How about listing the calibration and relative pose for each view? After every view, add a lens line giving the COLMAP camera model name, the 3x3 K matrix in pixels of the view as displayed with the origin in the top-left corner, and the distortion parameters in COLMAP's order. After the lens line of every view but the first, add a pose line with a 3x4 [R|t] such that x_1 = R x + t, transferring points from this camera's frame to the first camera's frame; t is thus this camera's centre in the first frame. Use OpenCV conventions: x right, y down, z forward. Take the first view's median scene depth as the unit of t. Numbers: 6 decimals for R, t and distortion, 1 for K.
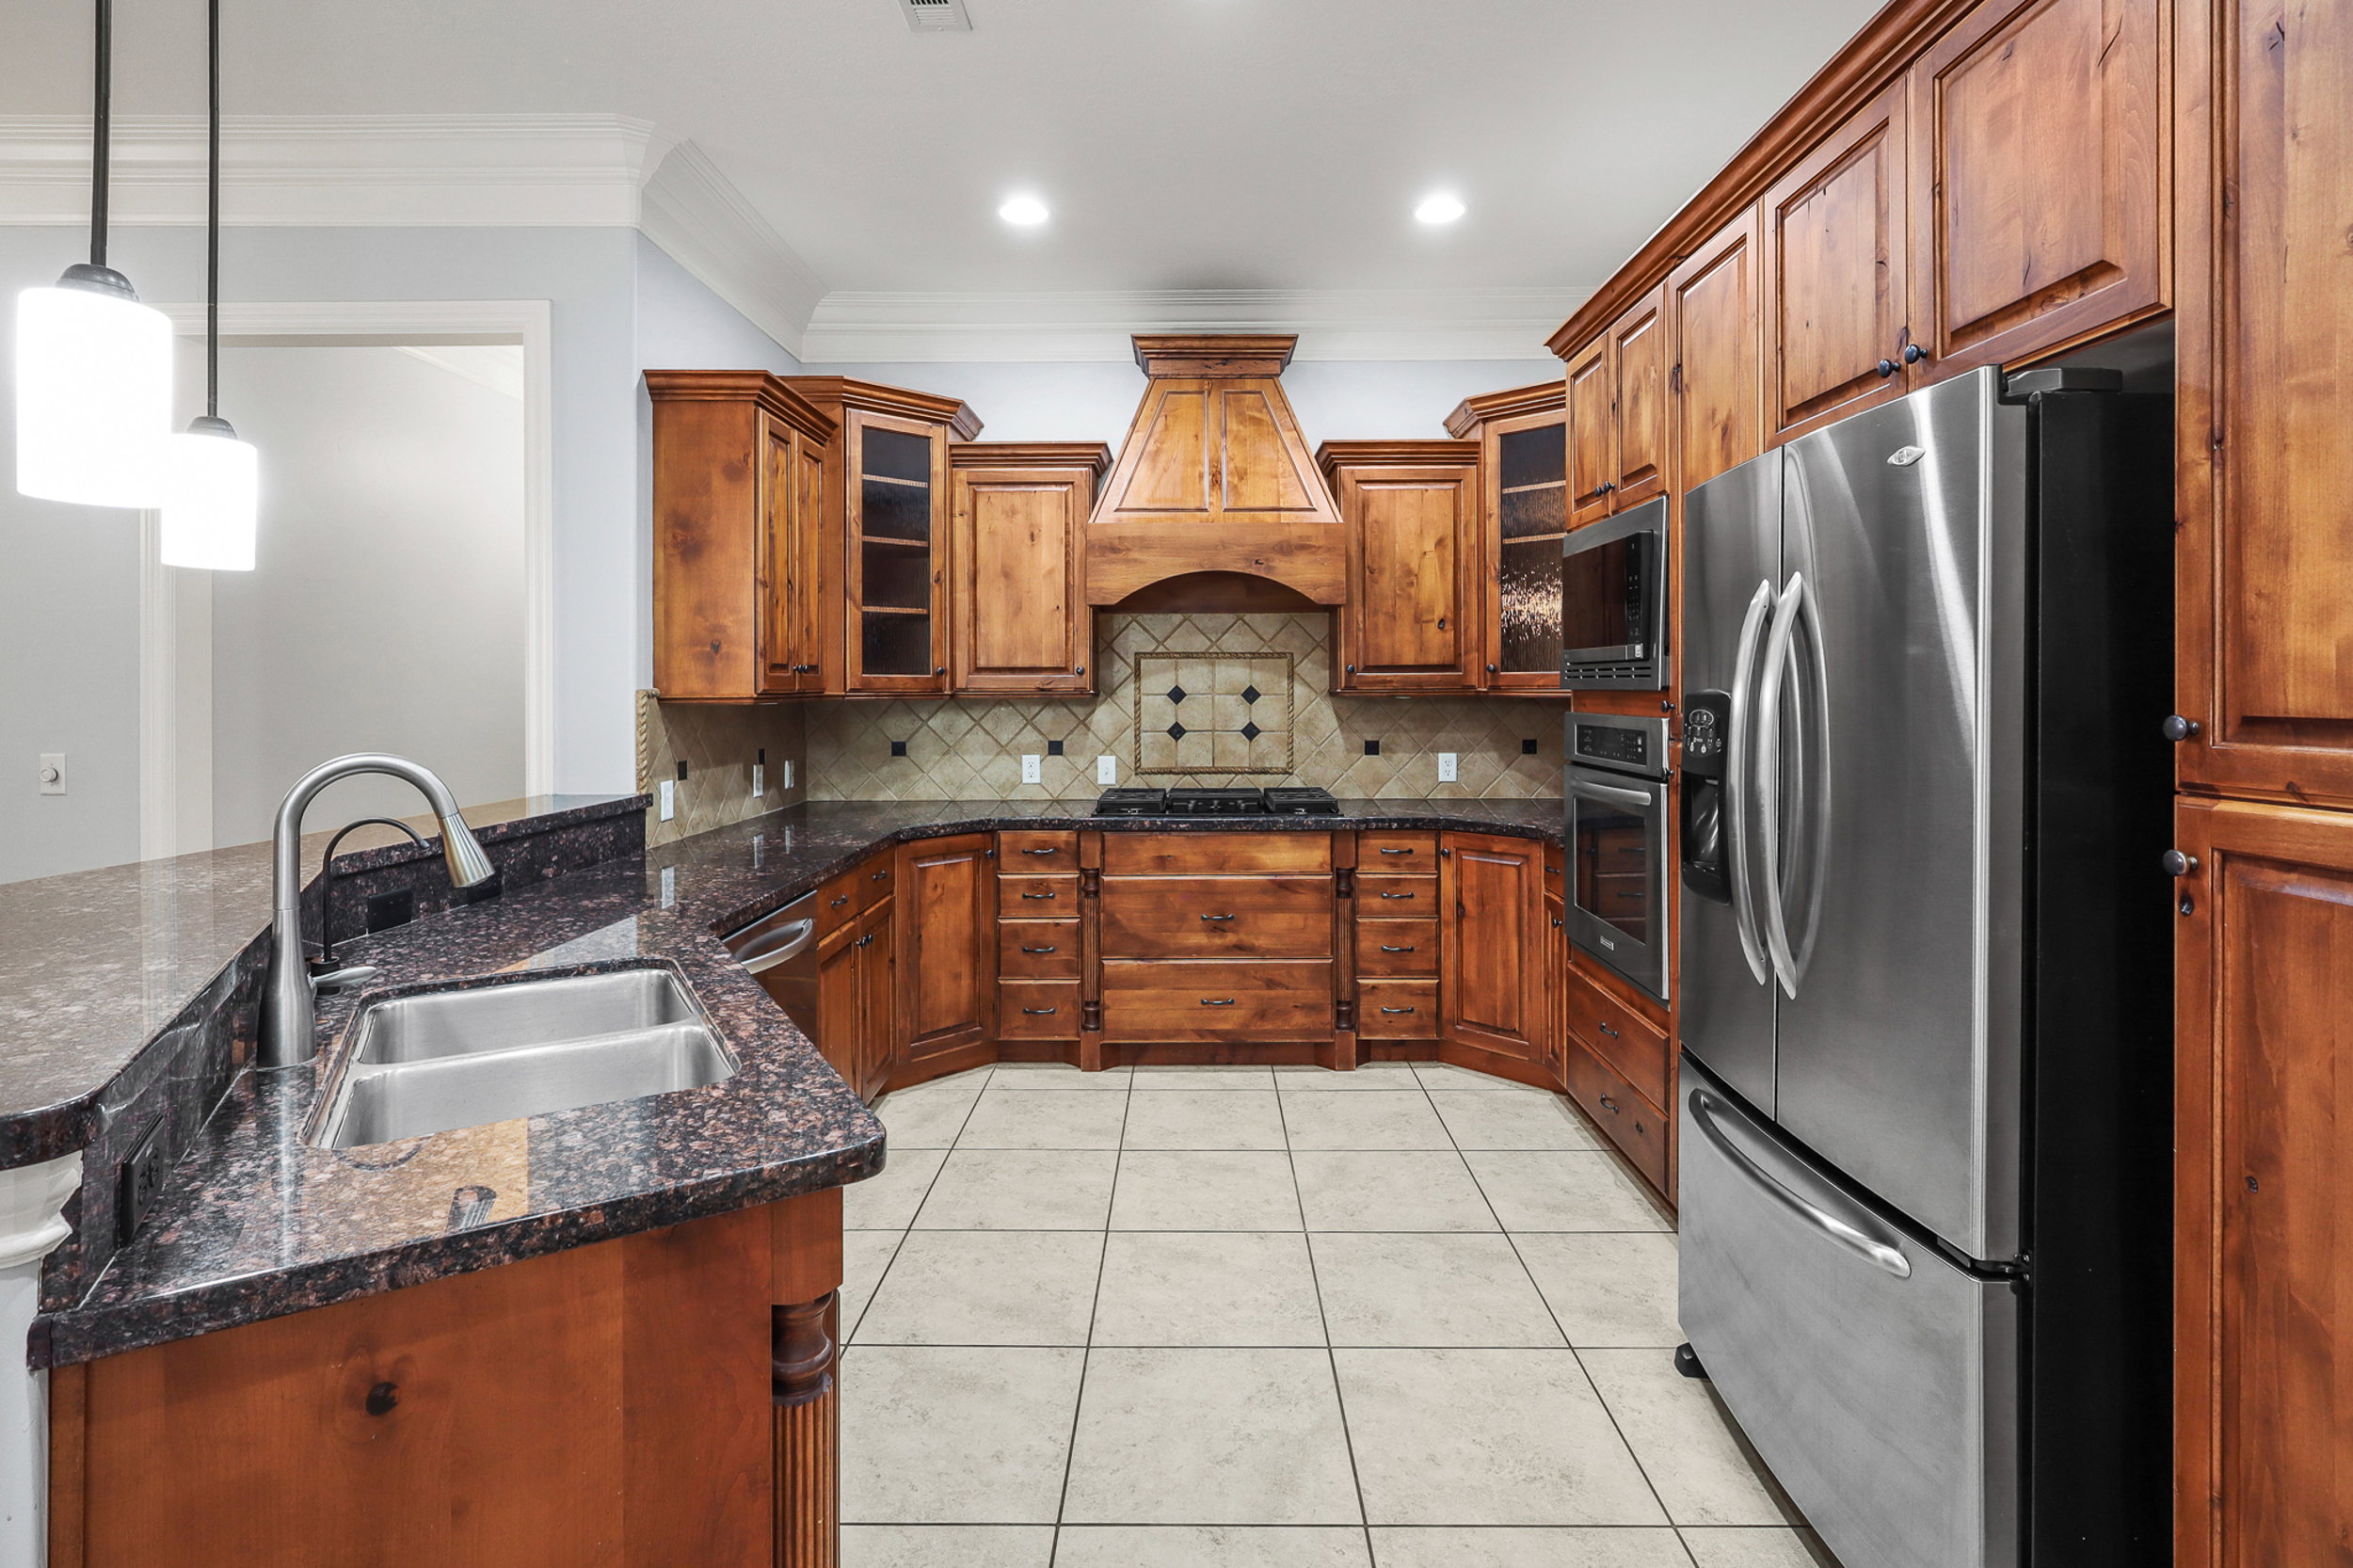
lens RADIAL K [[1105.7, 0, 1216.1], [0, 1105.7, 690.5], [0, 0, 1]] dist [-0.006372, 0.001269]
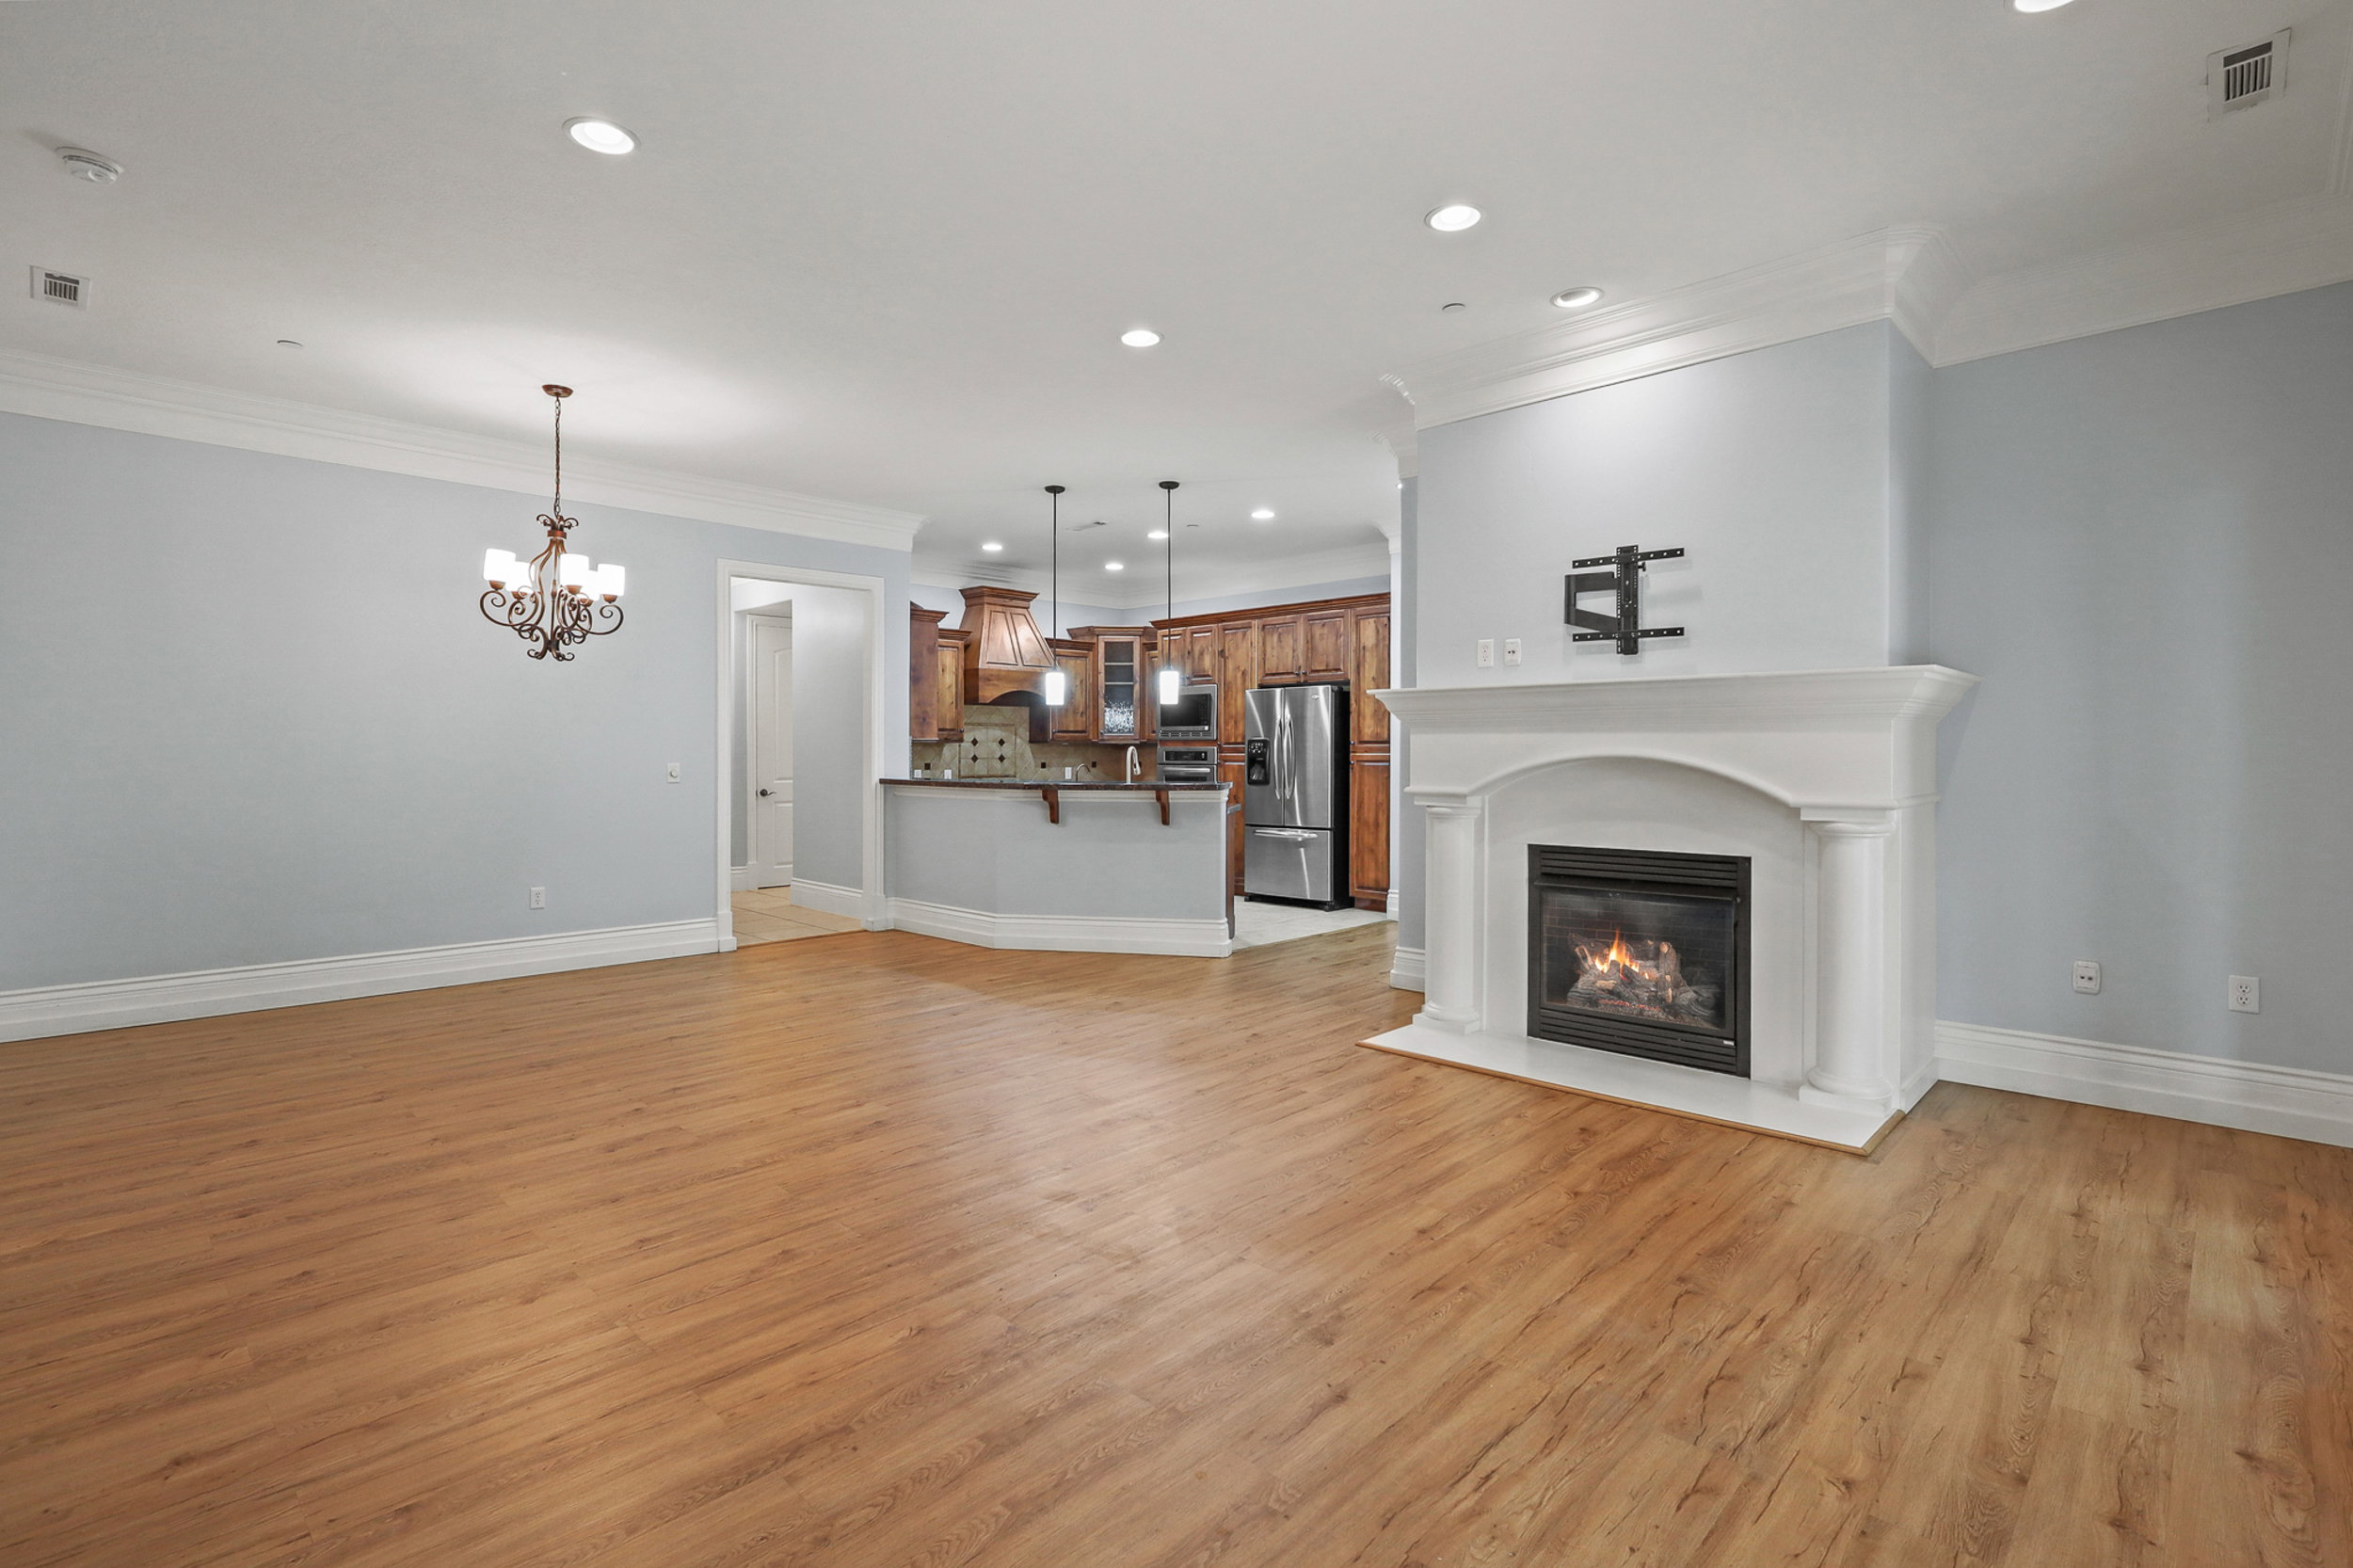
lens RADIAL K [[1105.7, 0, 1184.1], [0, 1105.7, 770.5], [0, 0, 1]] dist [-0.006372, 0.001269]
pose [[0.700382, -0.009346, 0.713707, -1.328178], [0.000156, 0.999916, 0.012942, 0.032618], [-0.713768, -0.008953, 0.700325, -0.857251]]
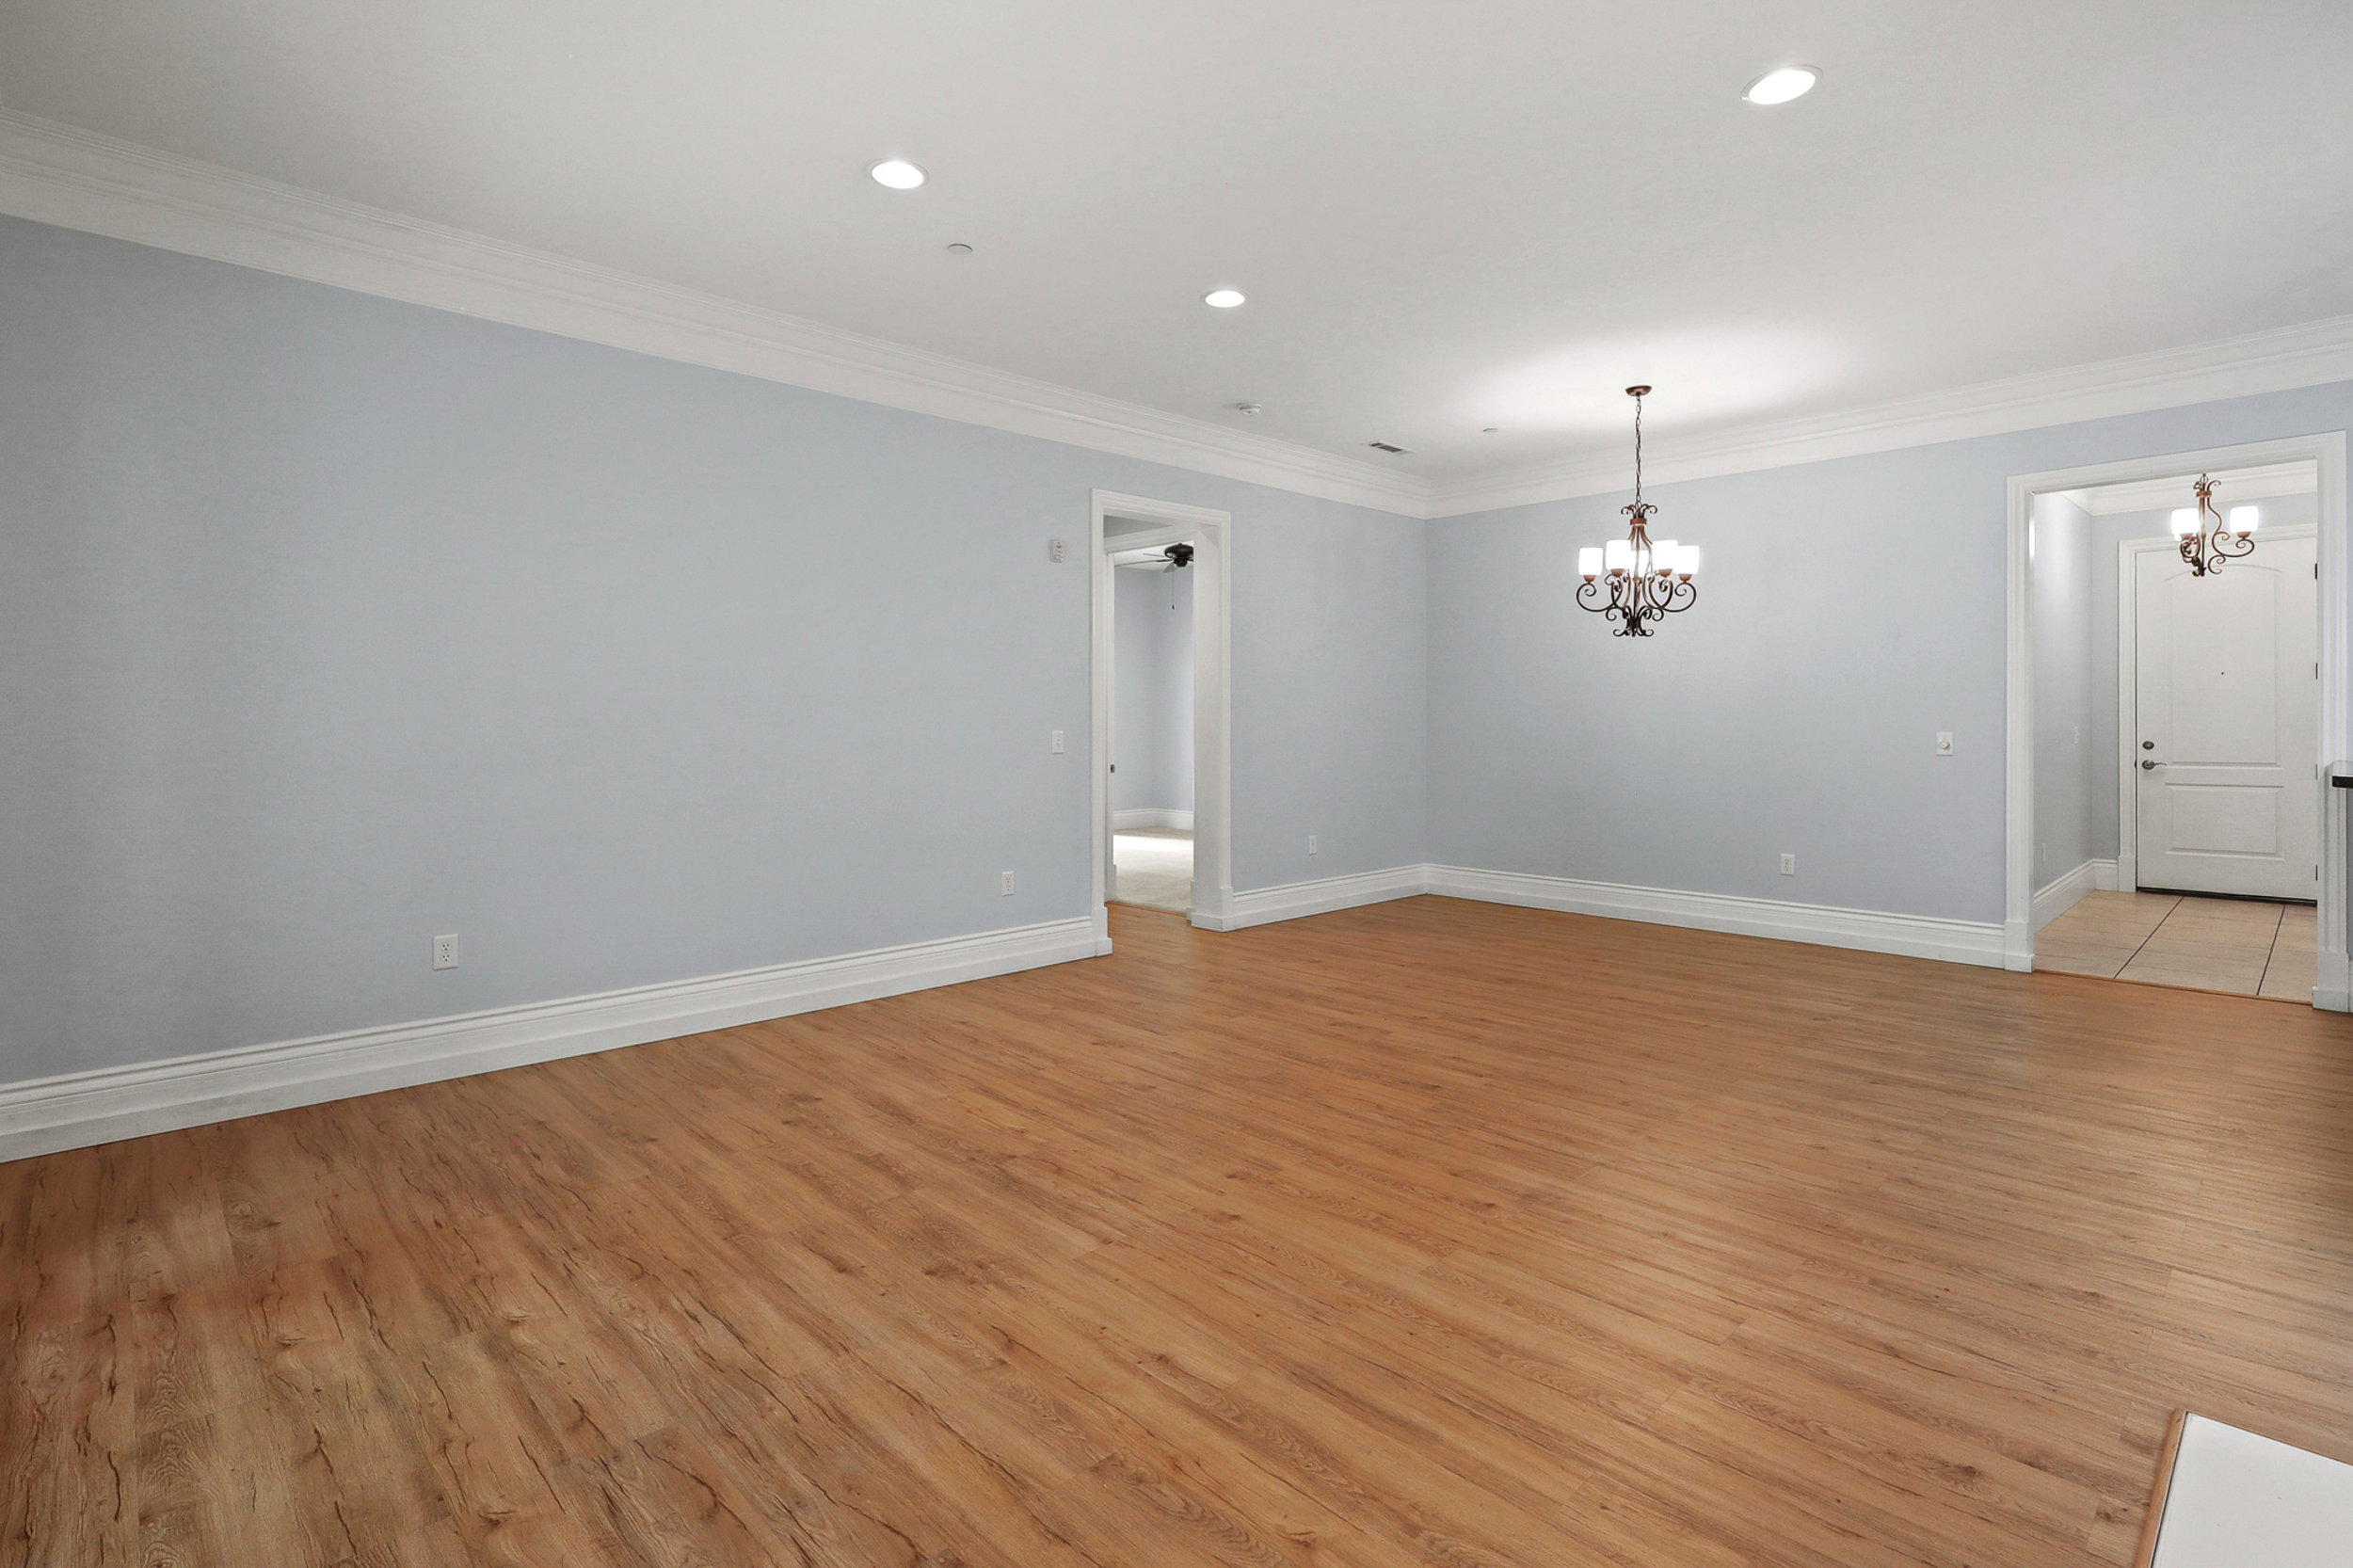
lens RADIAL K [[1105.7, 0, 1176.8], [0, 1105.7, 741.7], [0, 0, 1]] dist [-0.006372, 0.001269]
pose [[0.689096, 0.017179, -0.724467, -0.431181], [-0.003075, 0.999779, 0.020783, 0.027647], [0.724664, -0.012094, 0.688997, -0.835751]]
